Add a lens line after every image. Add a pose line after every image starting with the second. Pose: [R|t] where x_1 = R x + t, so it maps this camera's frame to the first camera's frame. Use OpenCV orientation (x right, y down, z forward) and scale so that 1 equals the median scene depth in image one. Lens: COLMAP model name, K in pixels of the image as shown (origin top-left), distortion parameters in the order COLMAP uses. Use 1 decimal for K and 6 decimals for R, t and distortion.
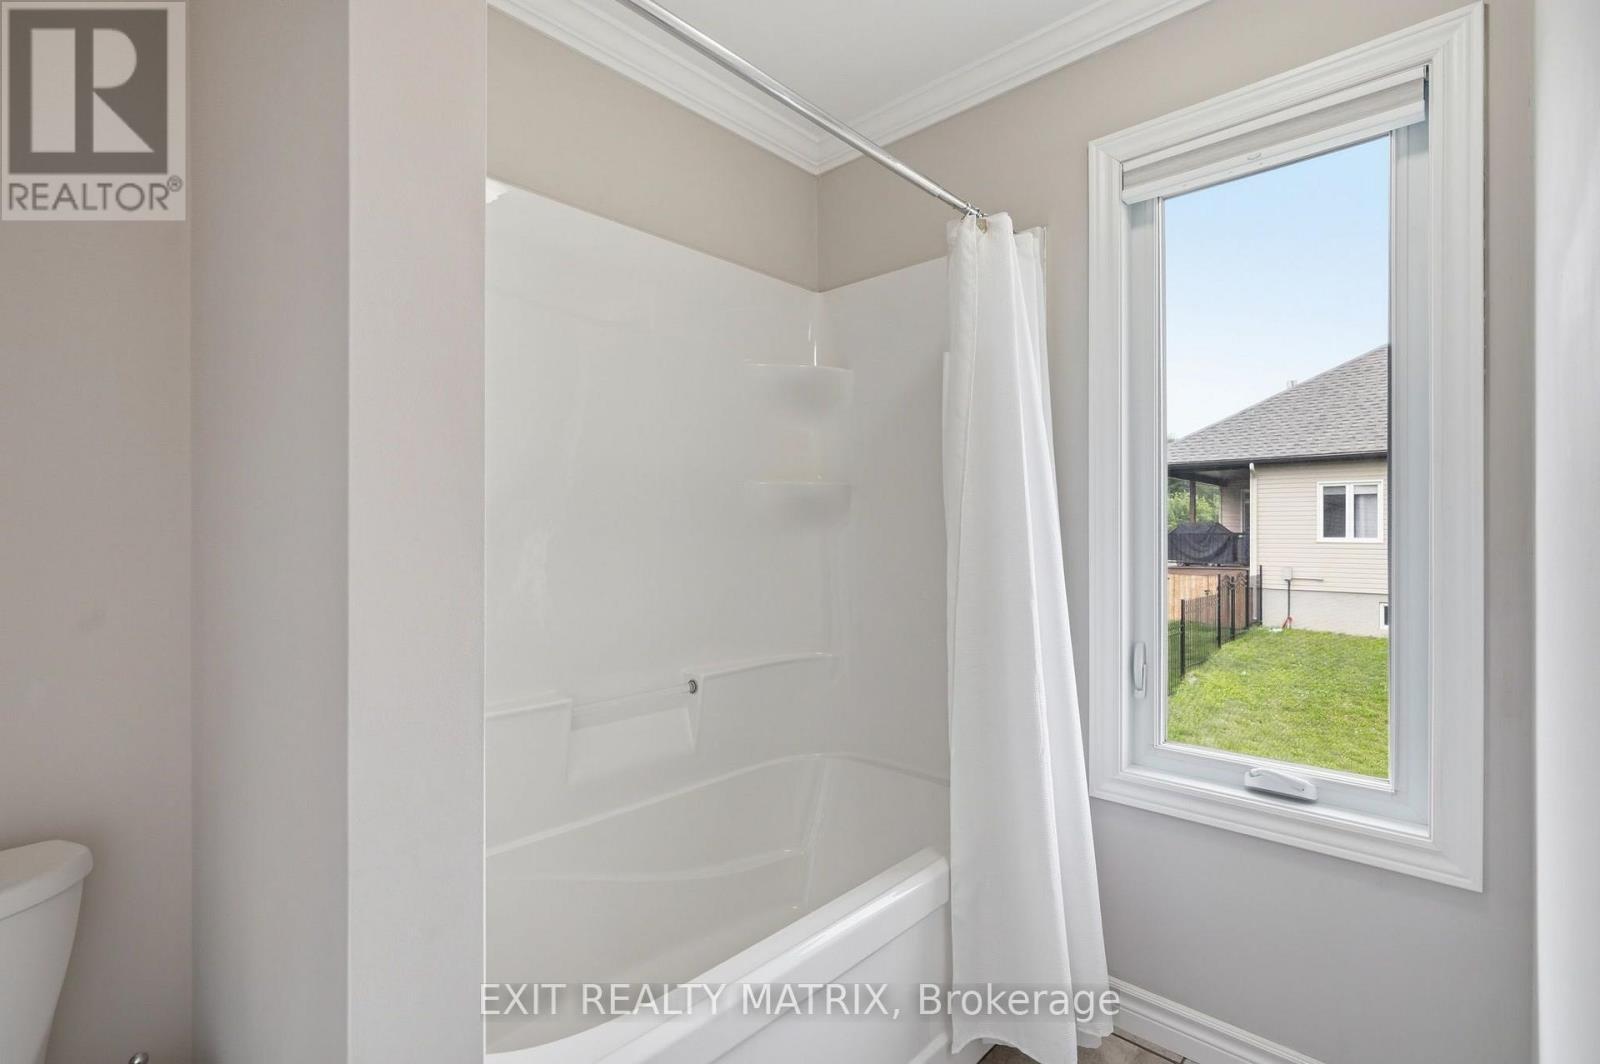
lens RADIAL K [[734.7, 0, 802.0], [0, 734.7, 524.7], [0, 0, 1]] dist [-0.000906, 0.000350]
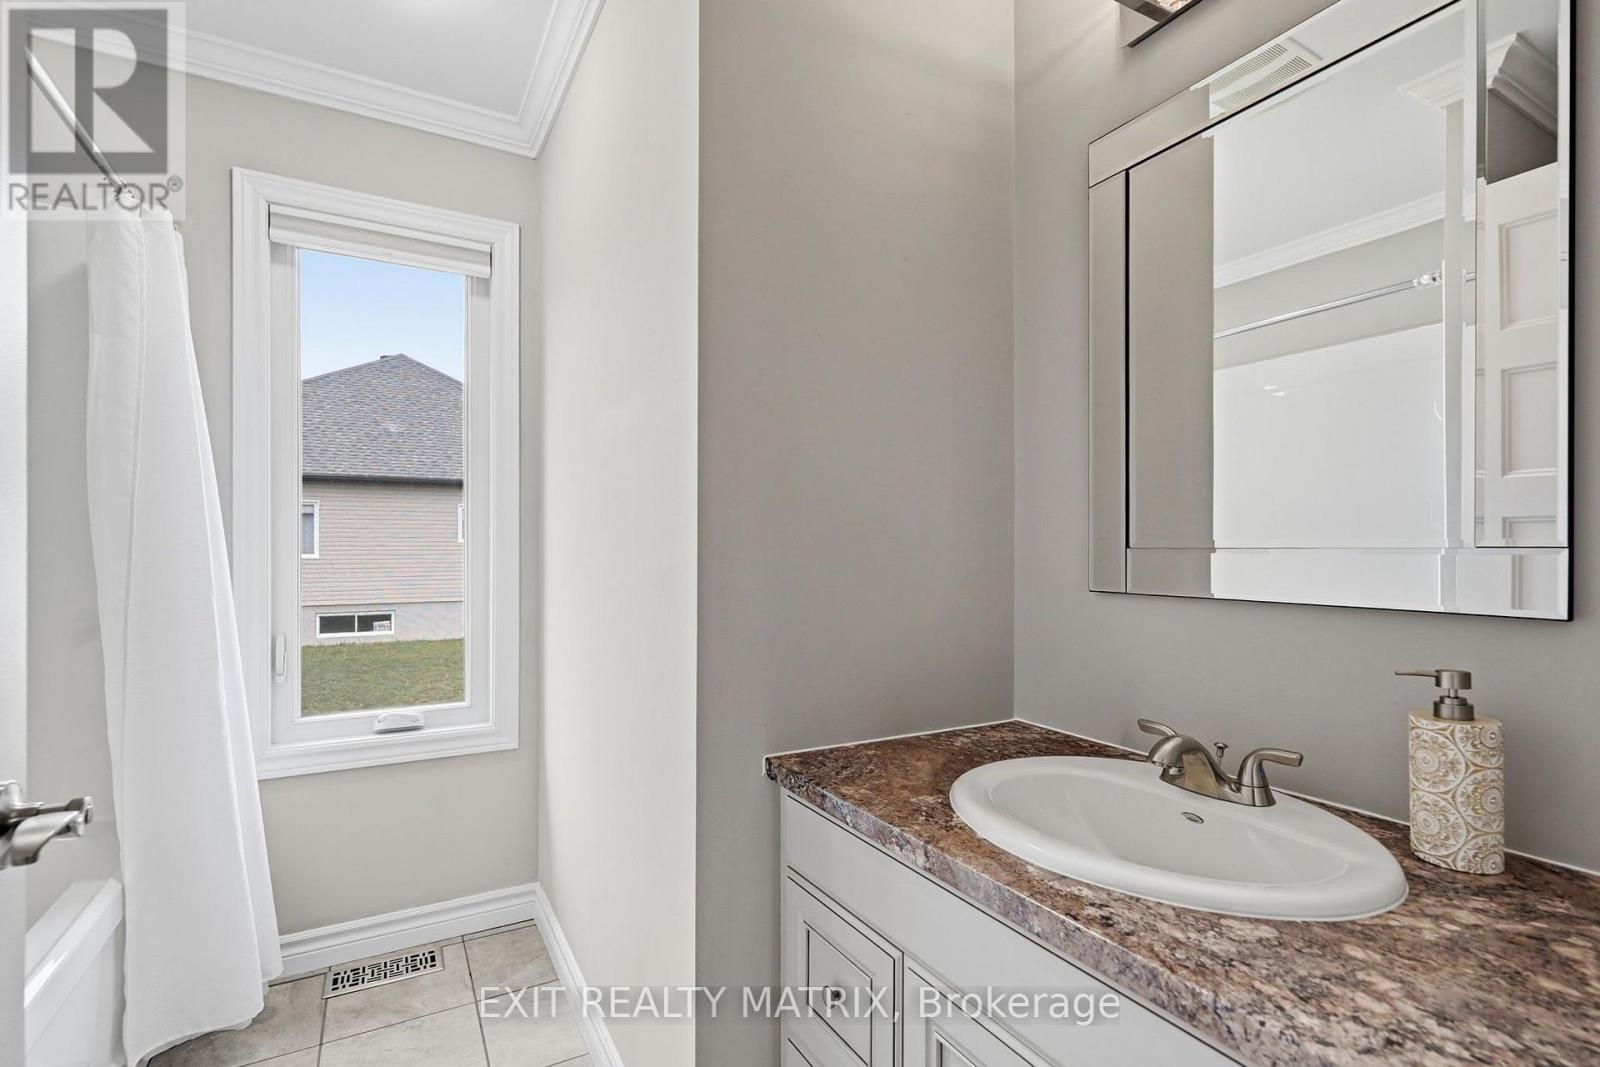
lens RADIAL K [[734.7, 0, 797.8], [0, 734.7, 545.8], [0, 0, 1]] dist [-0.000906, 0.000350]
pose [[0.299176, 0.004392, 0.954188, -0.443176], [-0.008756, 0.999960, -0.001857, 0.023038], [-0.954158, -0.007800, 0.299203, -0.112394]]
